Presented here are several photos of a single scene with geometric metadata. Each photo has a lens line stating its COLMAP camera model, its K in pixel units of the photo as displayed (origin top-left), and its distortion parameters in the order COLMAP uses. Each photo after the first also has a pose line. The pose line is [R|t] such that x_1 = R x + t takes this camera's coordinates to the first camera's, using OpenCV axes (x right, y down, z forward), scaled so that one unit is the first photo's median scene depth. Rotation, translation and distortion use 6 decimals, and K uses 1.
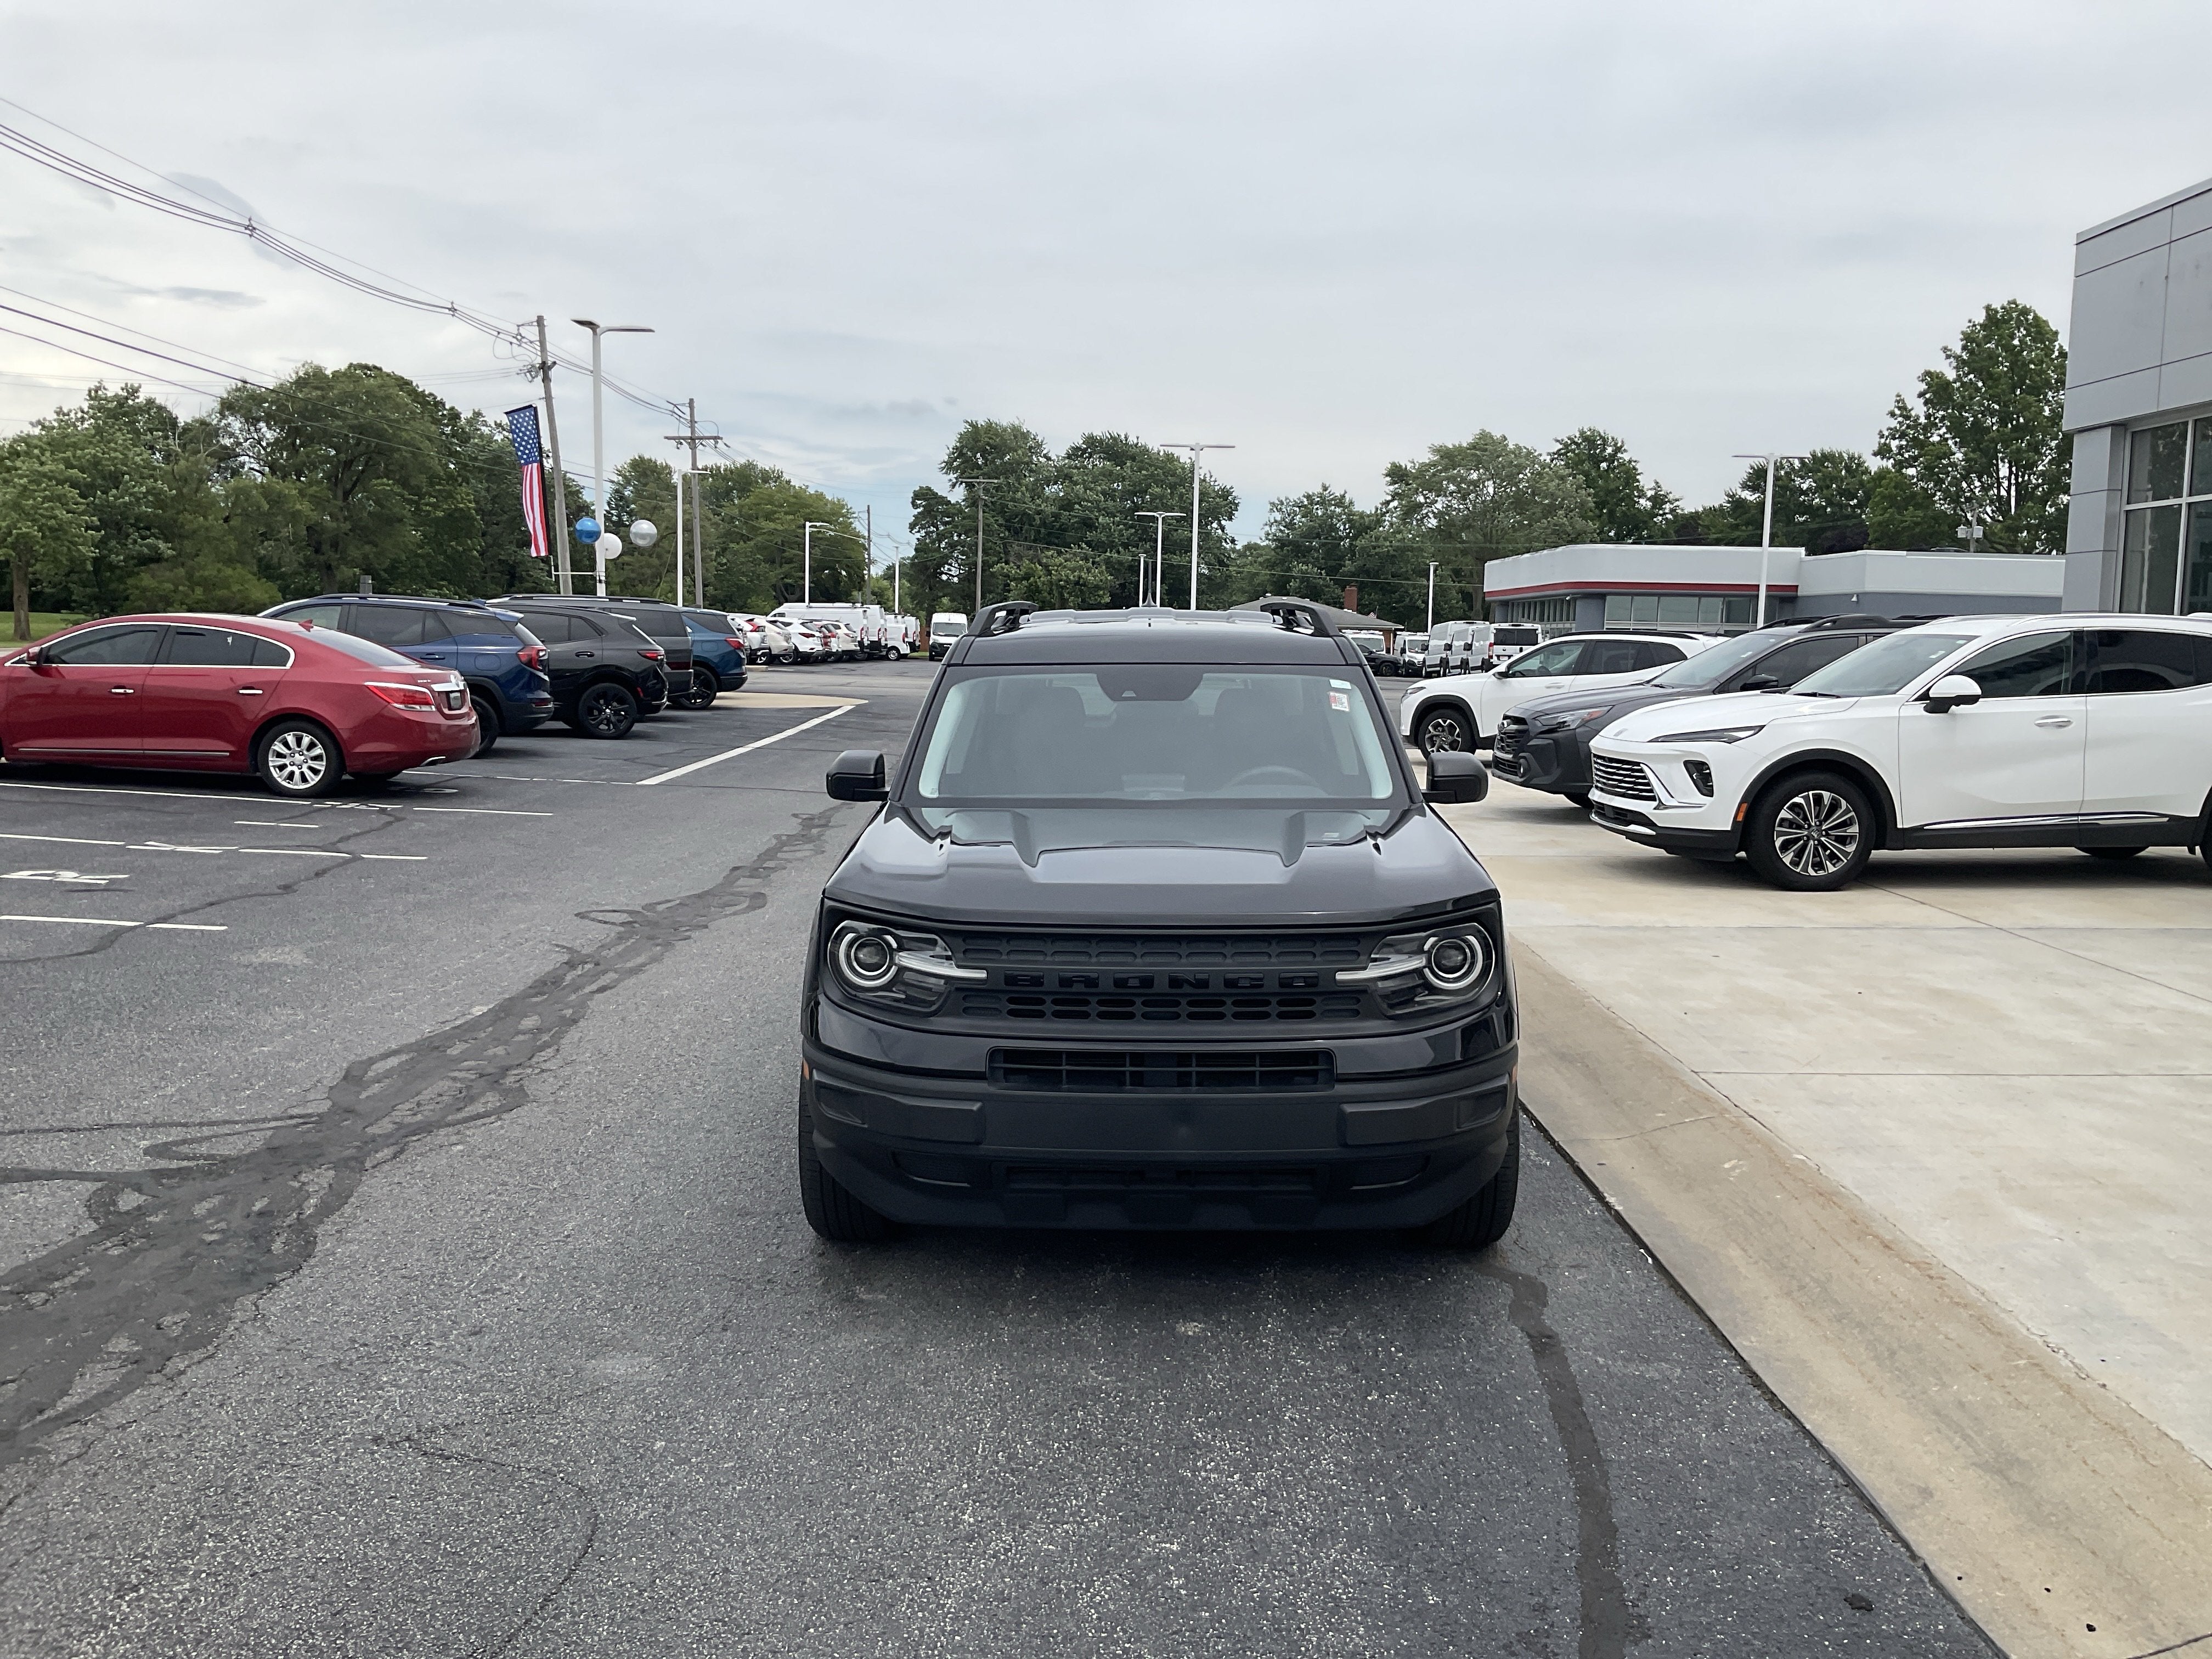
lens RADIAL K [[1816.8, 0, 1094.5], [0, 1816.8, 849.0], [0, 0, 1]] dist [0.066240, -0.132187]
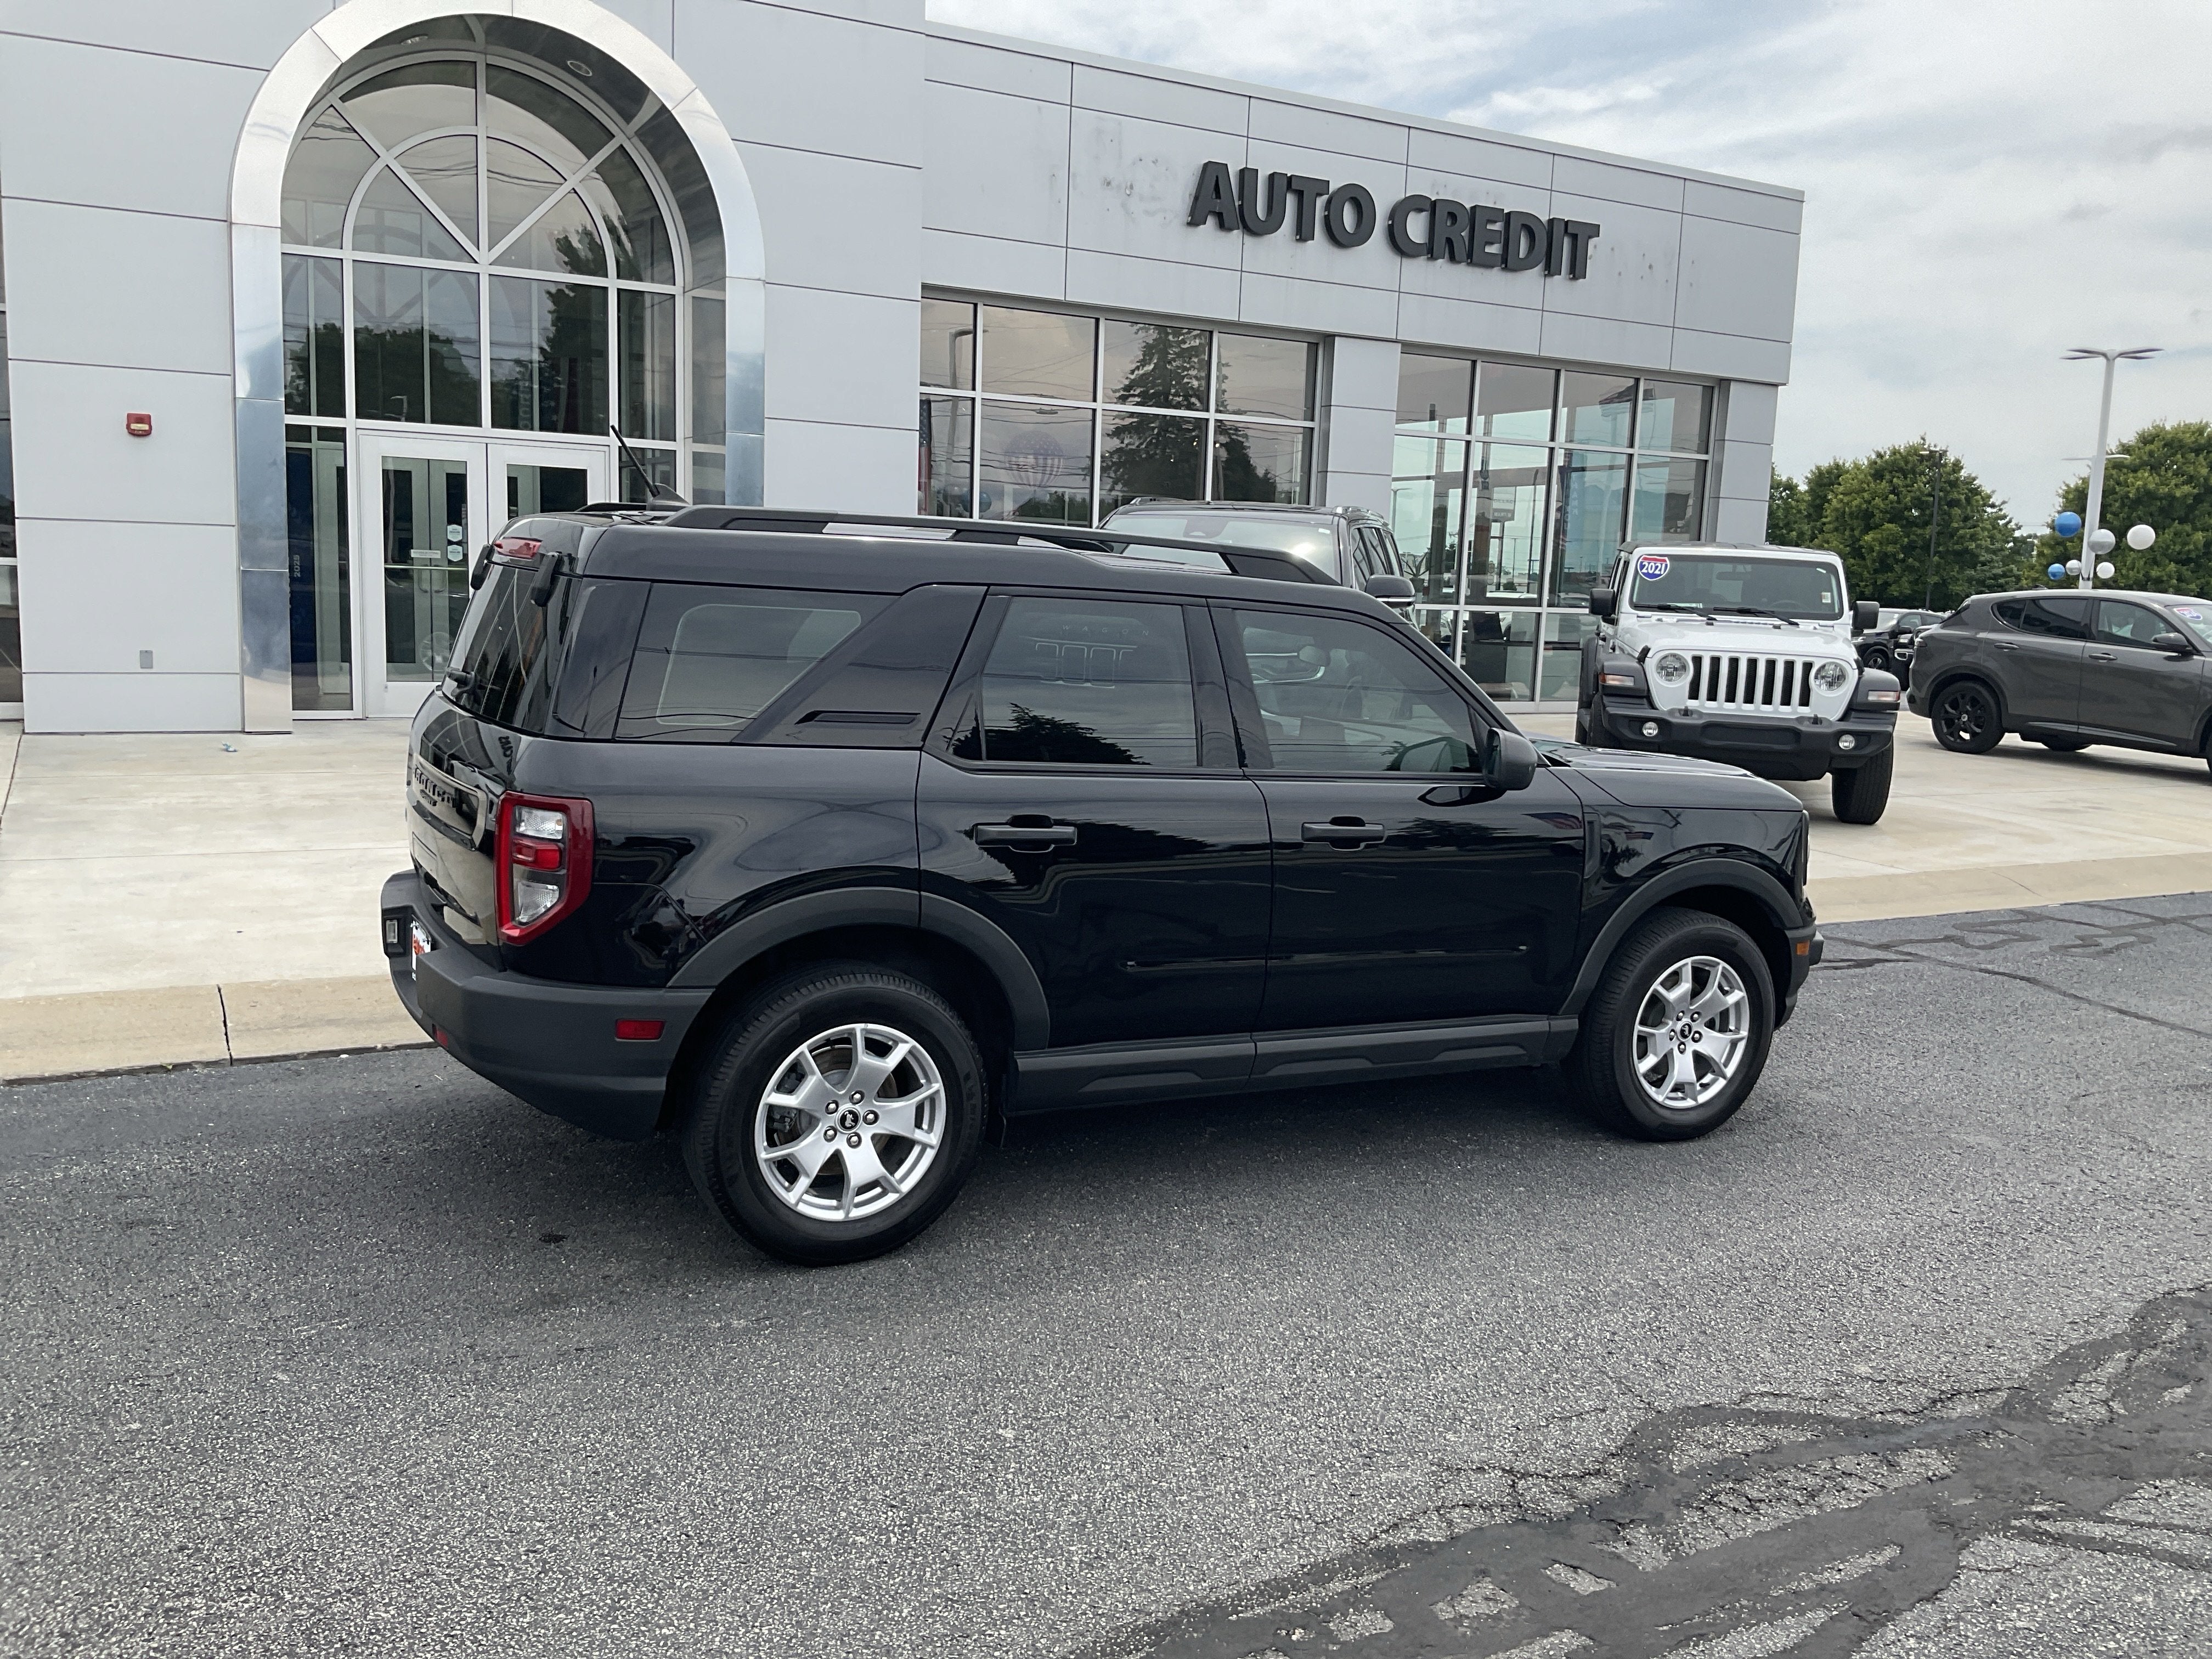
lens RADIAL K [[1816.8, 0, 1104.3], [0, 1816.8, 844.8], [0, 0, 1]] dist [0.066240, -0.132187]
pose [[-0.492031, -0.164354, 0.854923, -0.729125], [0.053883, 0.974386, 0.218332, -0.185505], [-0.868909, 0.153492, -0.470572, 1.471819]]
